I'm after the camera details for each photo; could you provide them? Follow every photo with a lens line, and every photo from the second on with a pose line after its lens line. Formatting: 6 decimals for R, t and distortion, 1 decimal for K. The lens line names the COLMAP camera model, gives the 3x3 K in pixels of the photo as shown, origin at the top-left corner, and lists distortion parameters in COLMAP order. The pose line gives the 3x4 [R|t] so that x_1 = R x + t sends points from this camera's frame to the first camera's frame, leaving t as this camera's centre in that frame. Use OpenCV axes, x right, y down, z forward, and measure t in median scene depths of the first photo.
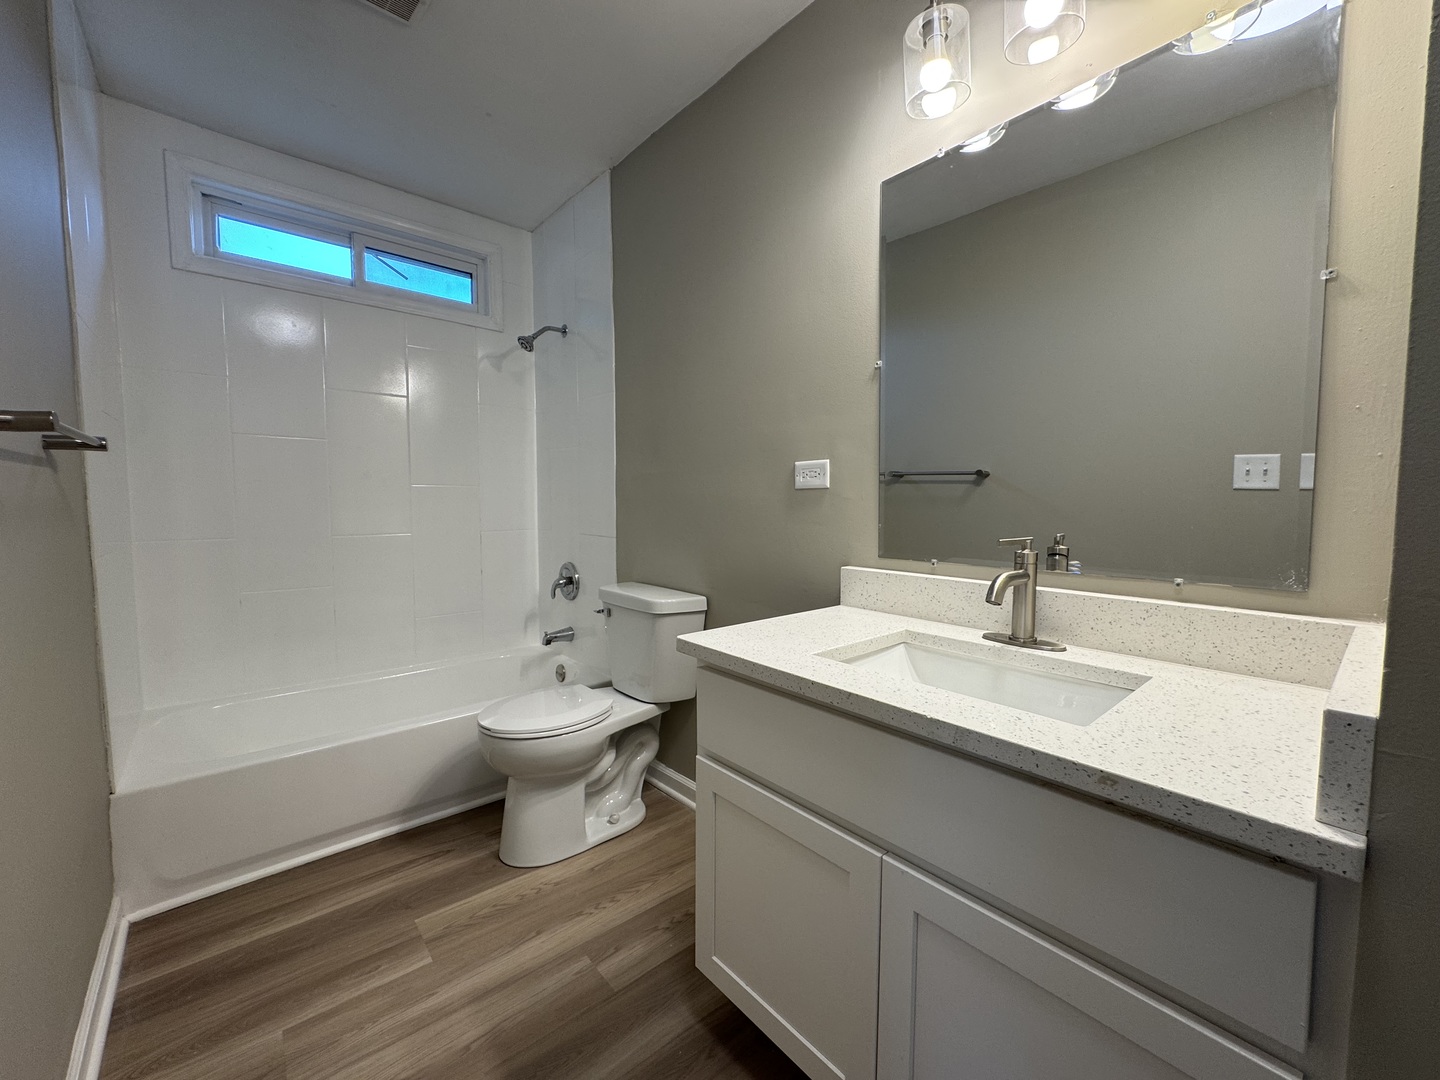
lens RADIAL K [[579.3, 0, 718.3], [0, 579.3, 540.8], [0, 0, 1]] dist [-0.003692, 0.000842]
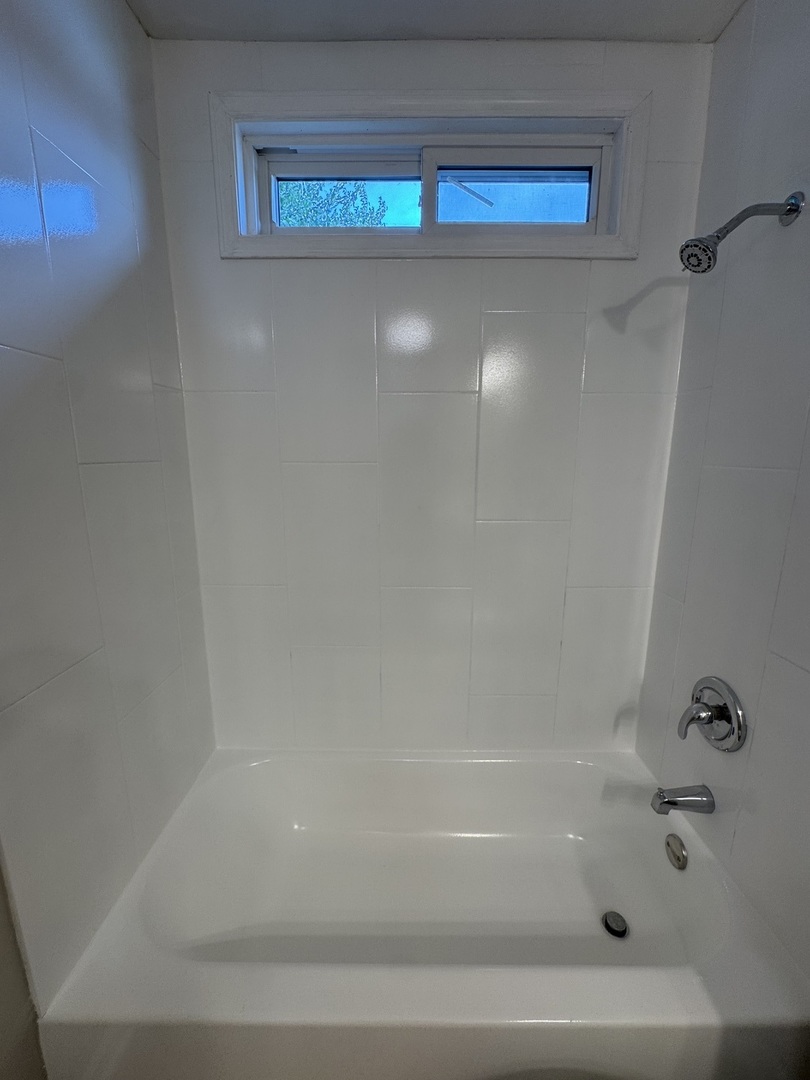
lens RADIAL K [[434.4, 0, 404.2], [0, 434.4, 539.6], [0, 0, 1]] dist [-0.003692, 0.000842]
pose [[0.752044, 0.125007, -0.647150, -0.237567], [-0.045124, 0.989311, 0.138663, -0.136013], [0.657567, -0.075079, 0.749646, 0.515539]]
